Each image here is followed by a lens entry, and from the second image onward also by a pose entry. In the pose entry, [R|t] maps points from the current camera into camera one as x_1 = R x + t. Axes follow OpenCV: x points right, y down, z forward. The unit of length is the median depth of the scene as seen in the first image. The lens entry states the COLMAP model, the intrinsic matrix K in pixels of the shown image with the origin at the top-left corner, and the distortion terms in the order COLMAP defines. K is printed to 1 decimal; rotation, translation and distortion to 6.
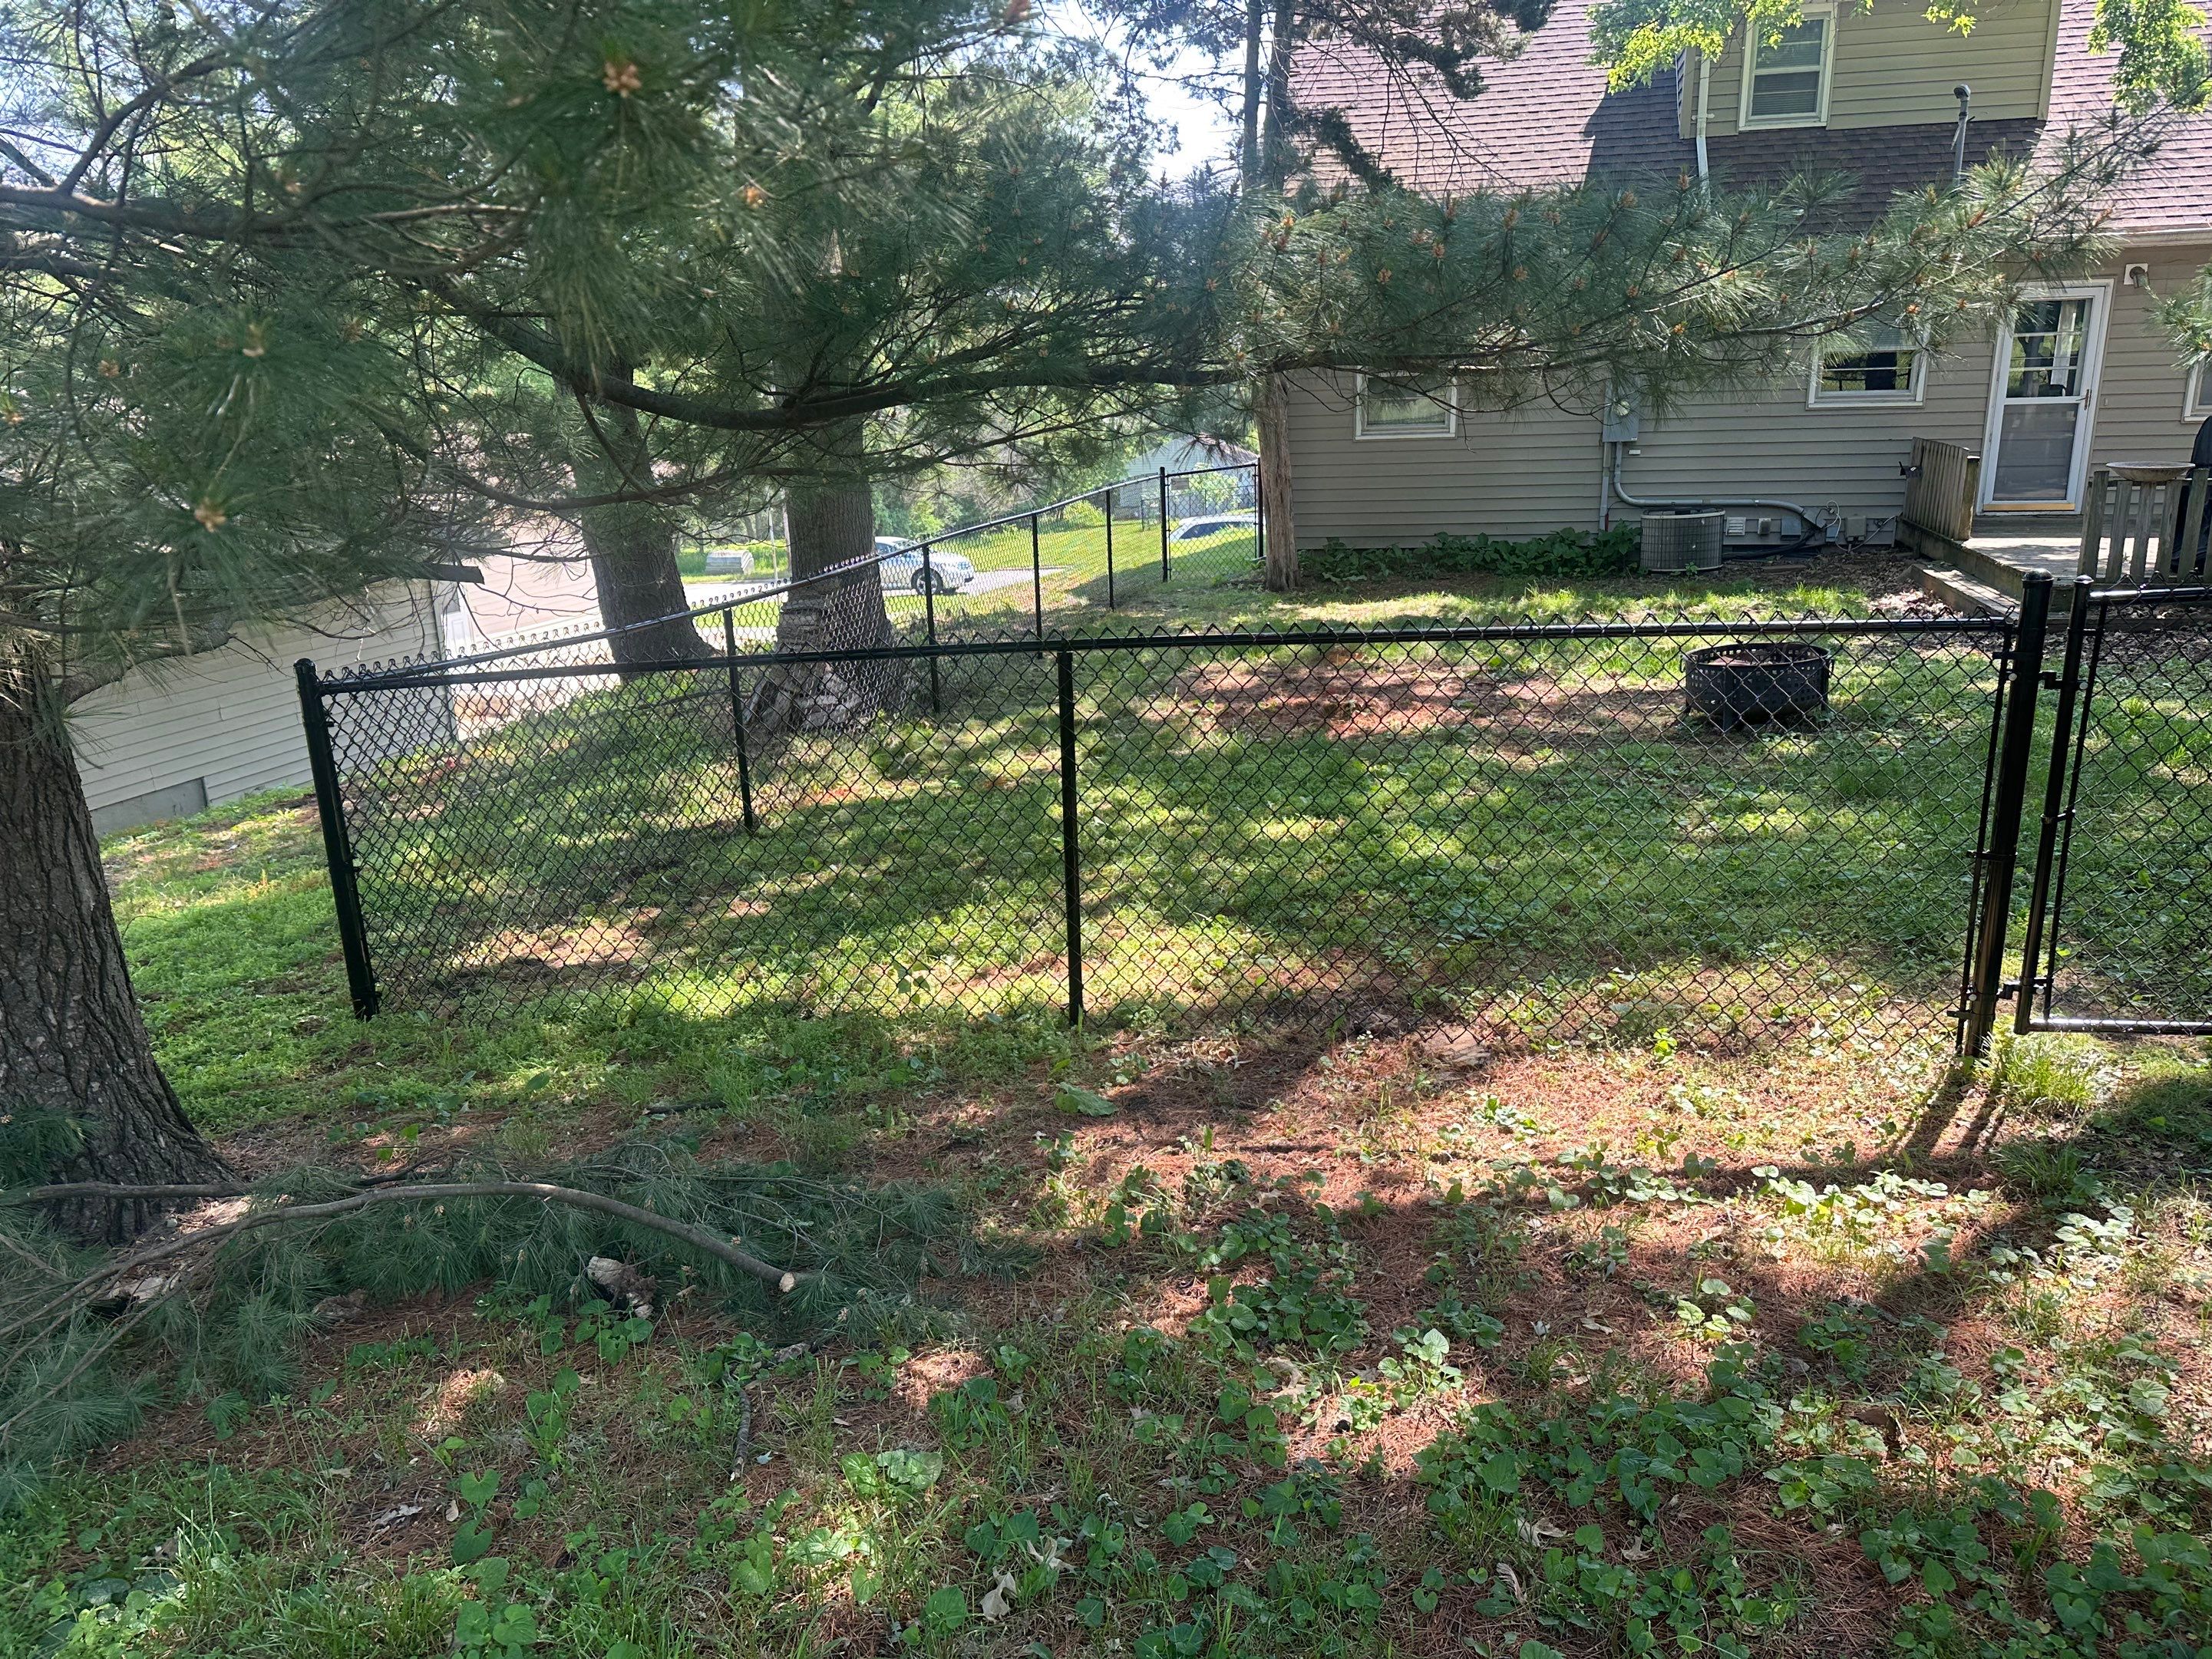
lens RADIAL K [[1494.8, 0, 1114.2], [0, 1494.8, 822.4], [0, 0, 1]] dist [0.065351, -0.072023]
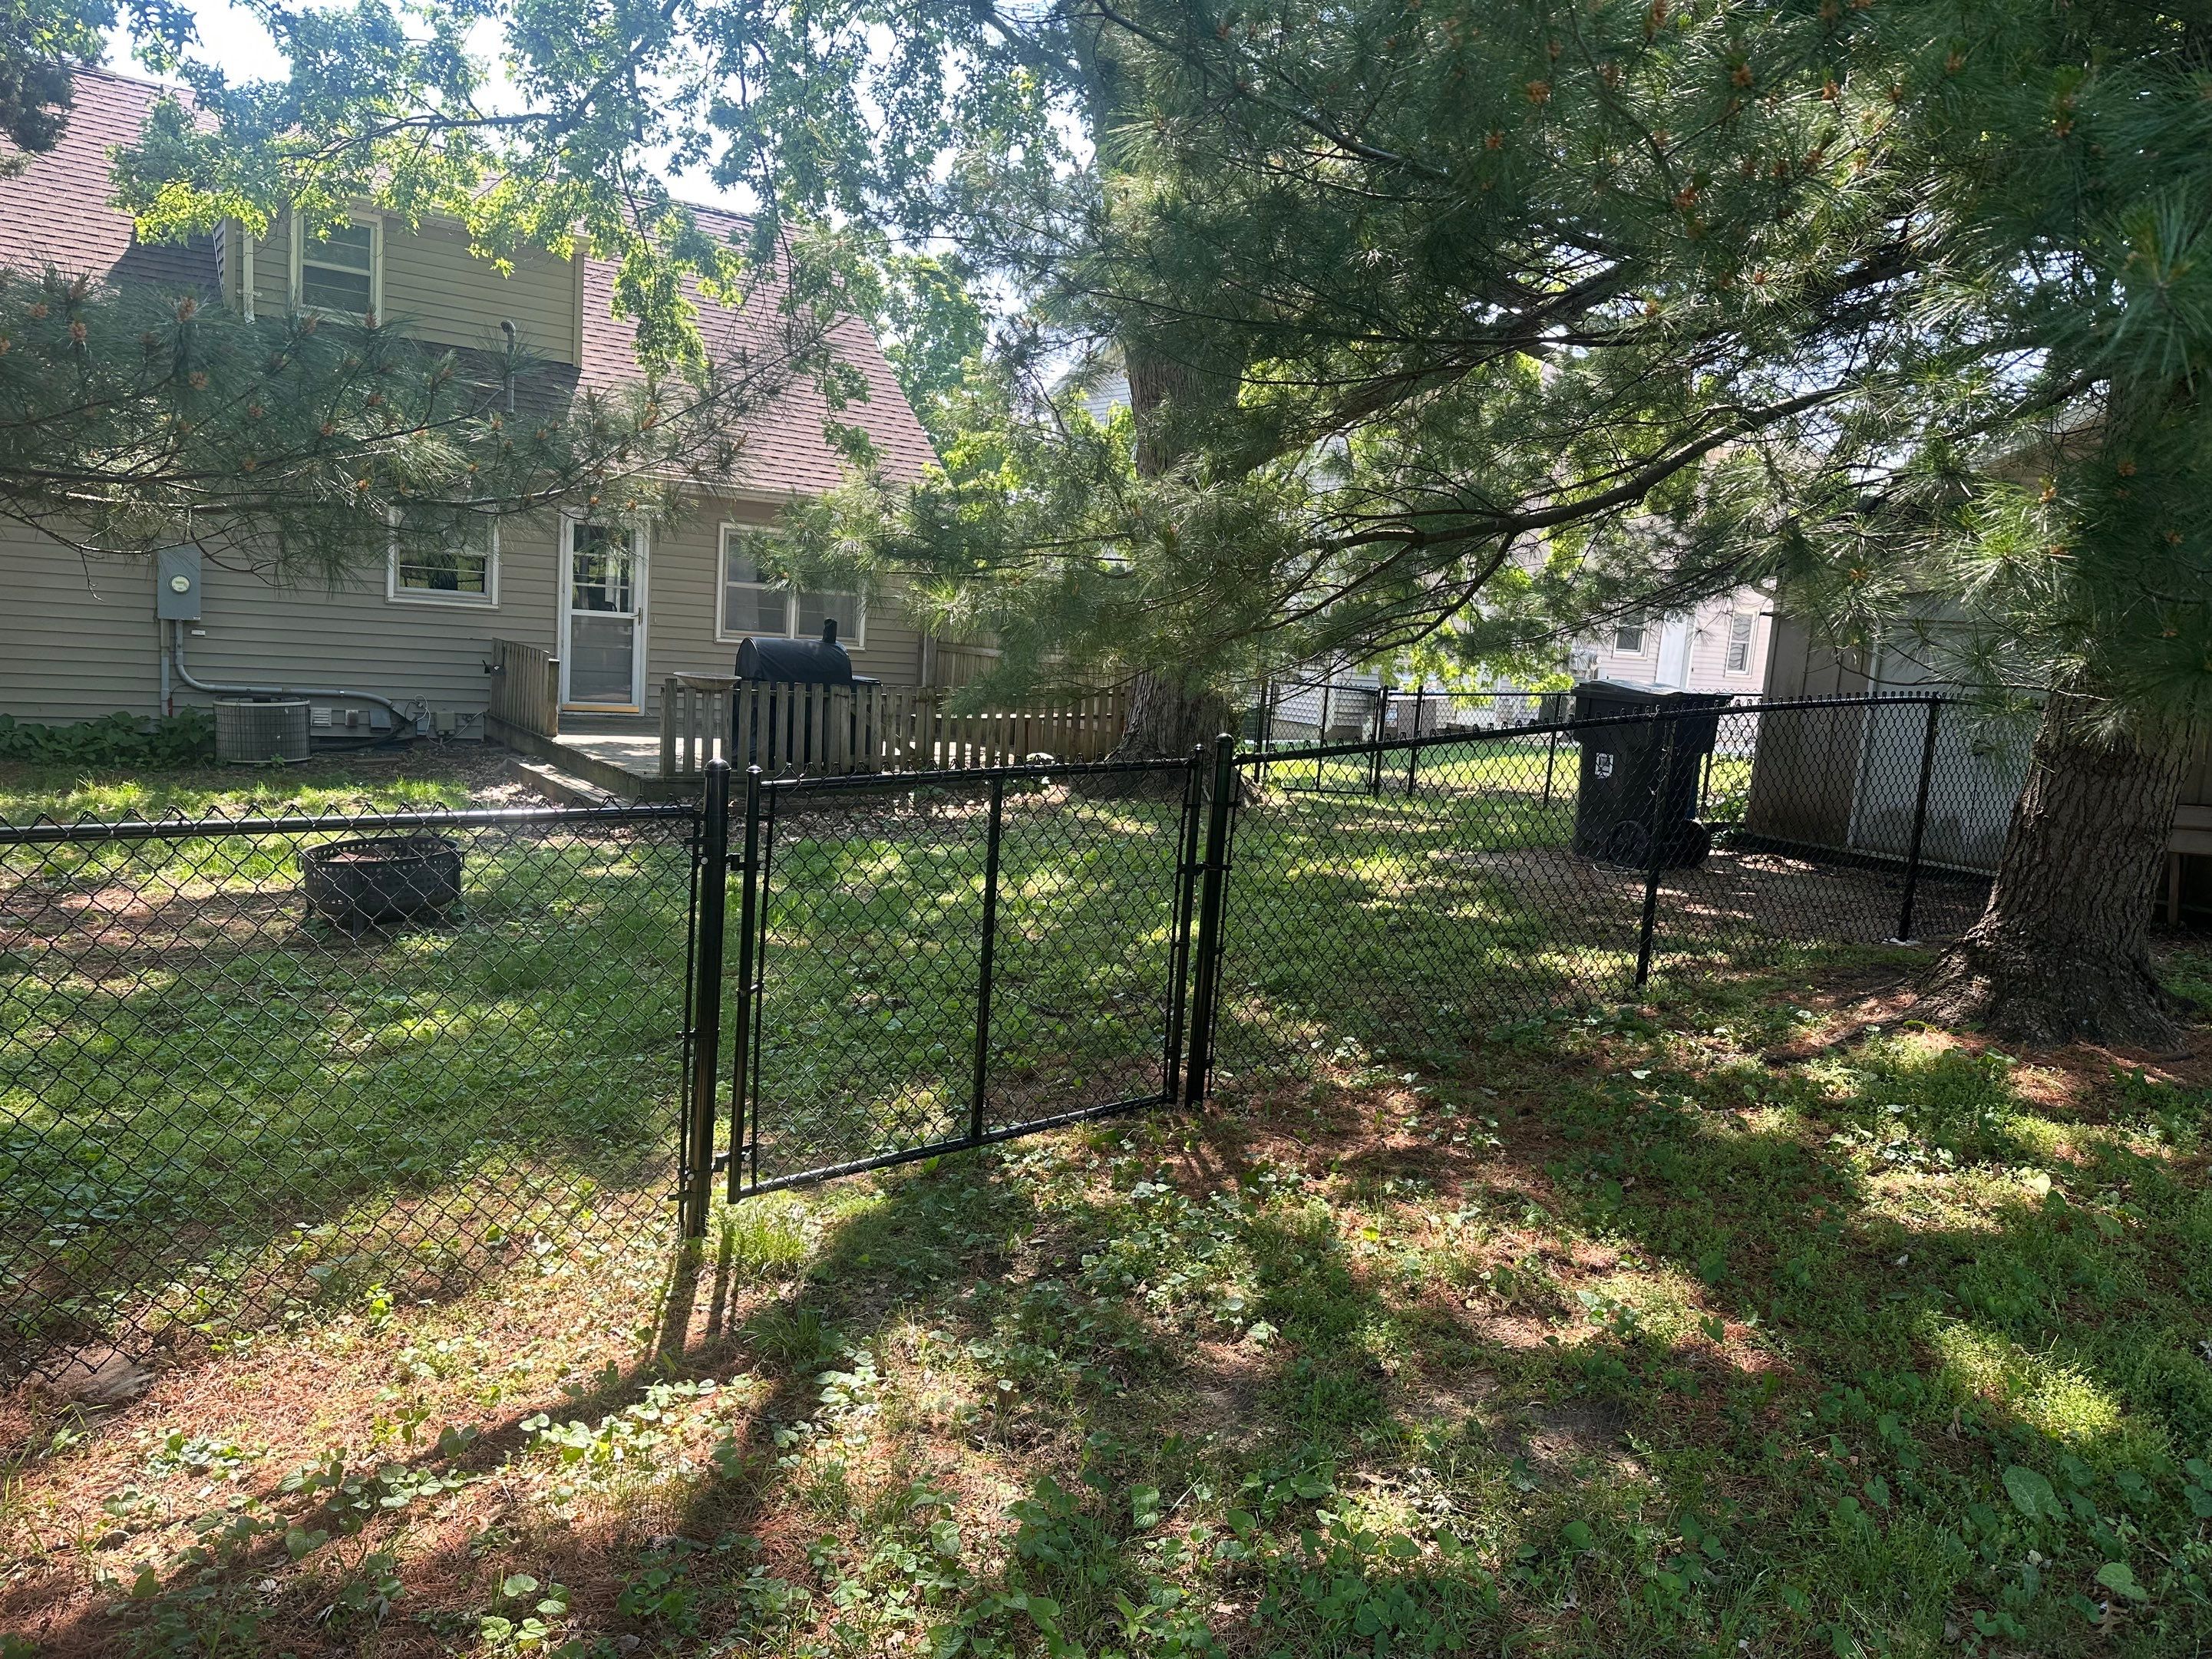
lens RADIAL K [[1546.9, 0, 1109.9], [0, 1546.9, 832.8], [0, 0, 1]] dist [0.021360, -0.026589]
pose [[0.657016, -0.026857, 0.753398, -0.021679], [0.117354, 0.990826, -0.067021, -0.010185], [-0.744687, 0.132448, 0.654140, 0.083679]]
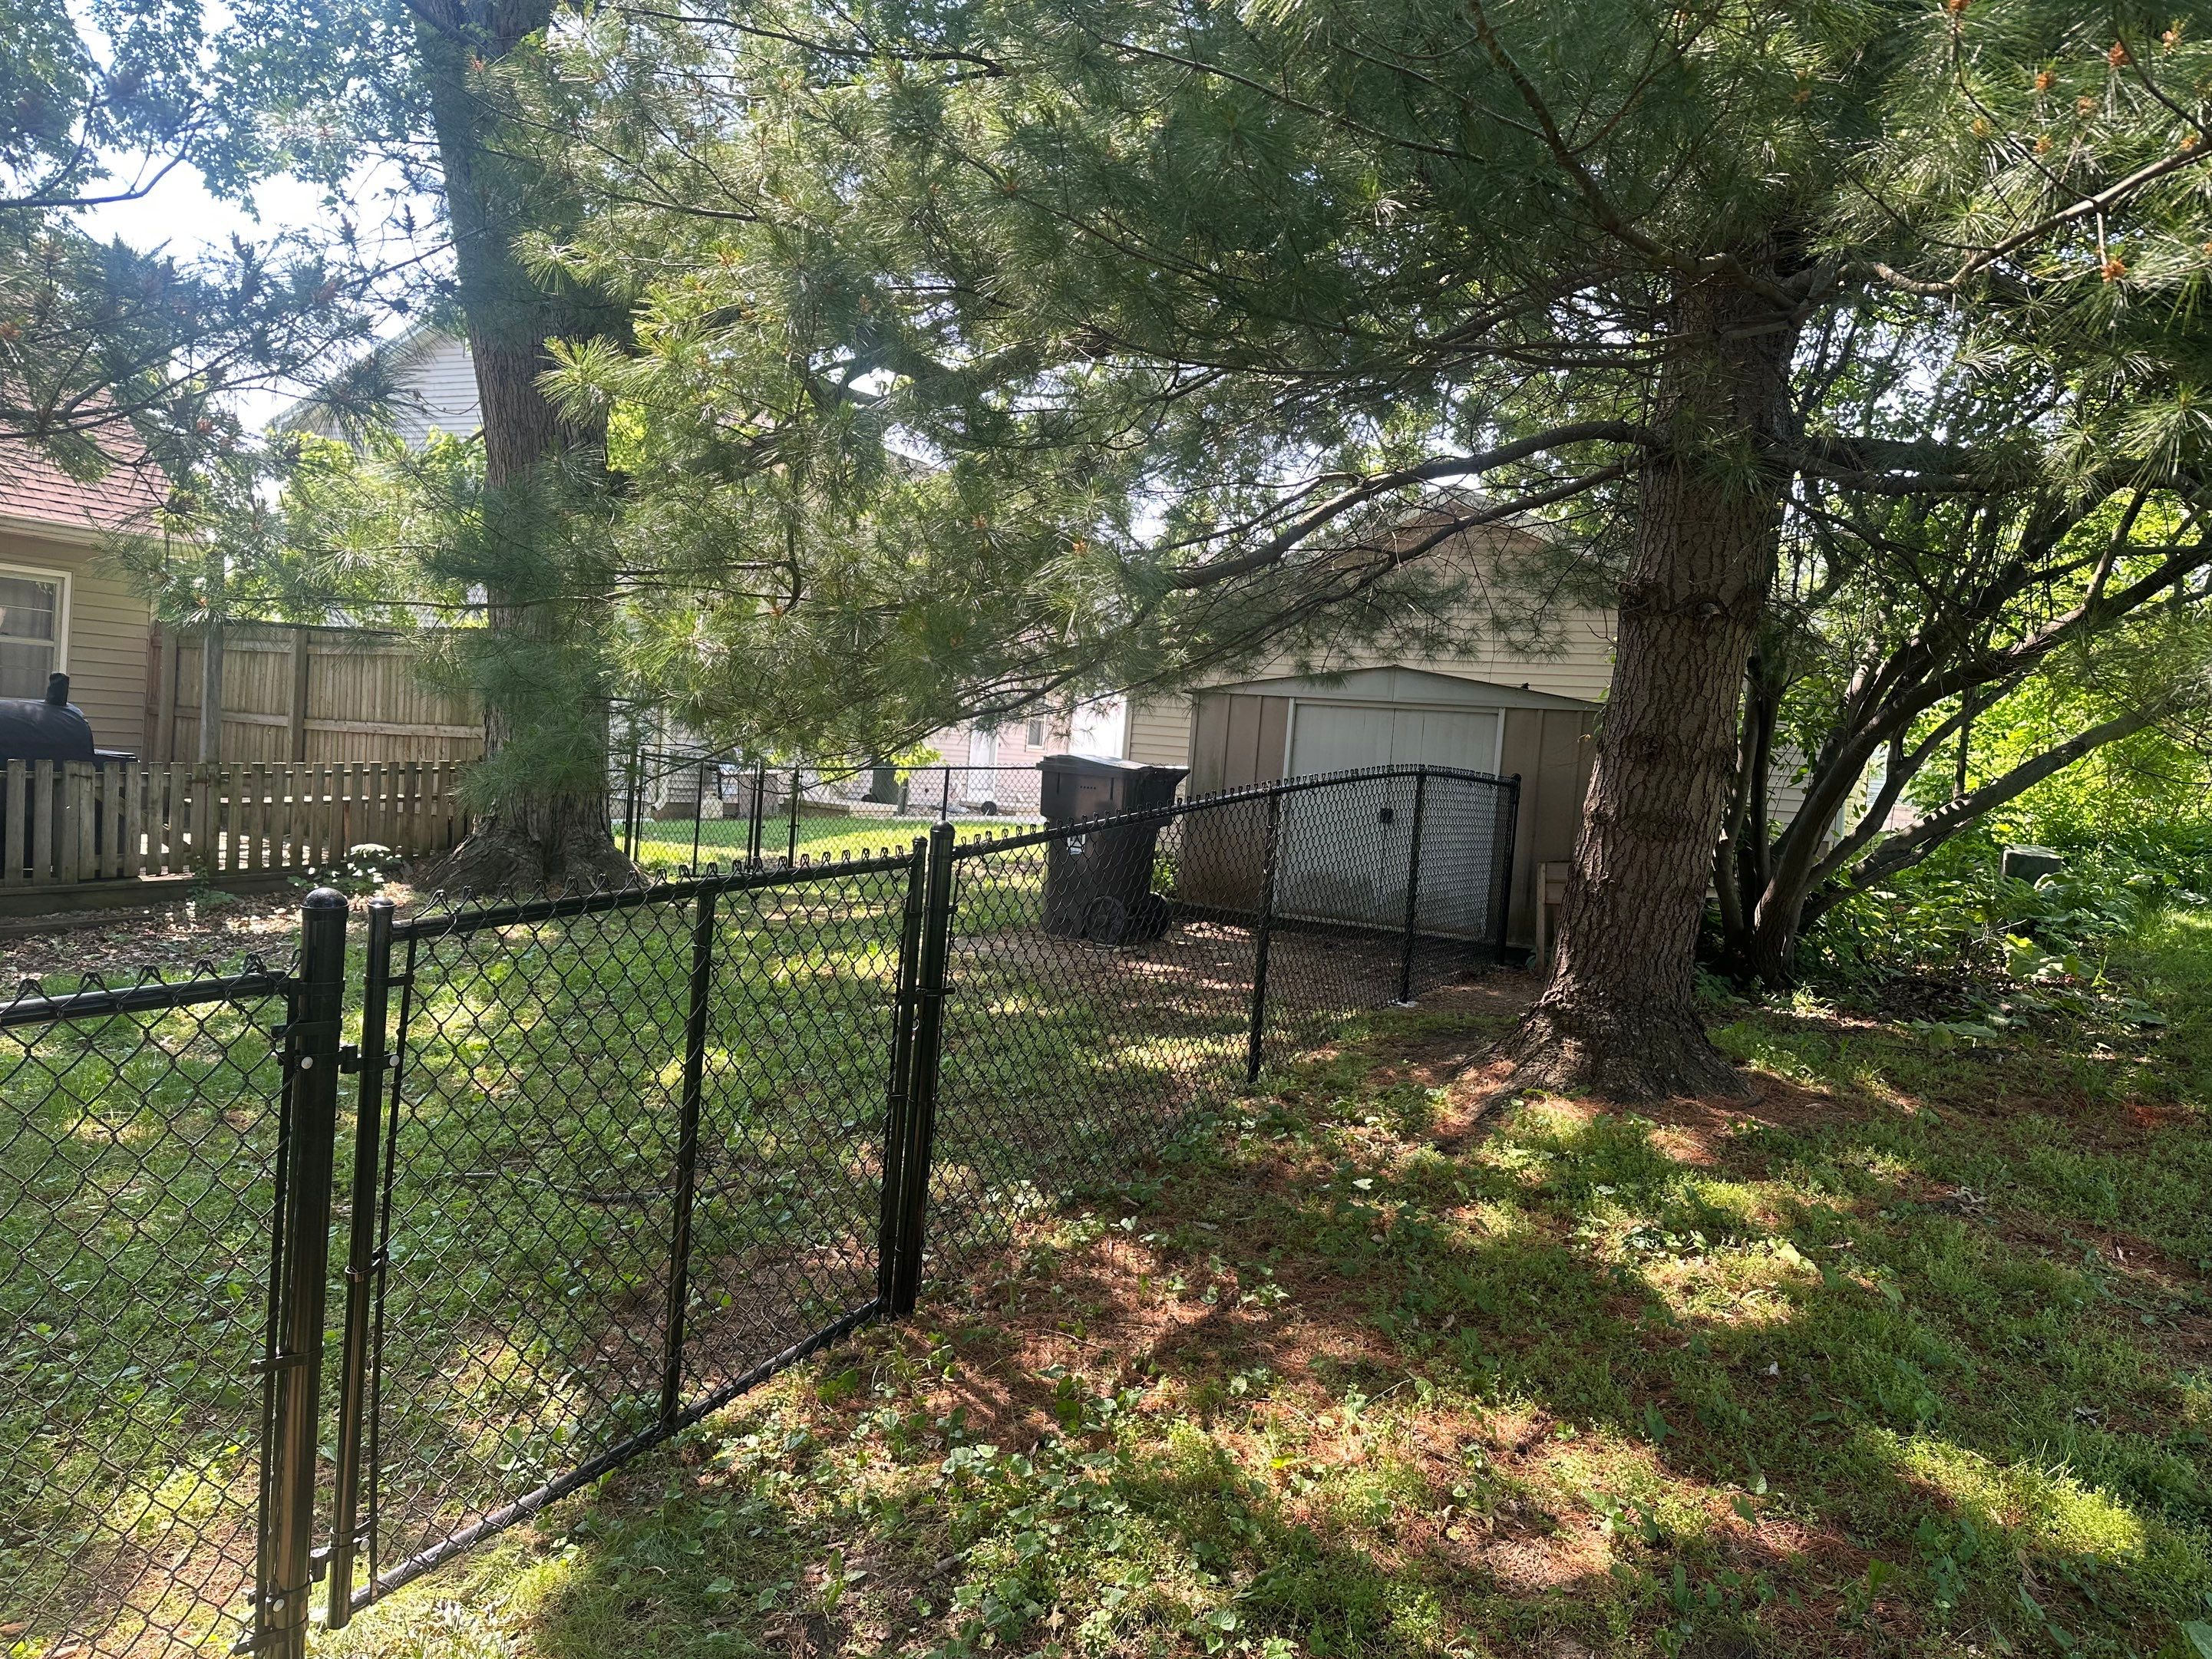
lens RADIAL K [[1545.0, 0, 1125.8], [0, 1545.0, 785.6], [0, 0, 1]] dist [0.066253, -0.074308]
pose [[0.220867, 0.025309, 0.974975, 0.031546], [0.183375, 0.980757, -0.067001, -0.083417], [-0.957910, 0.193585, 0.211976, 0.428736]]
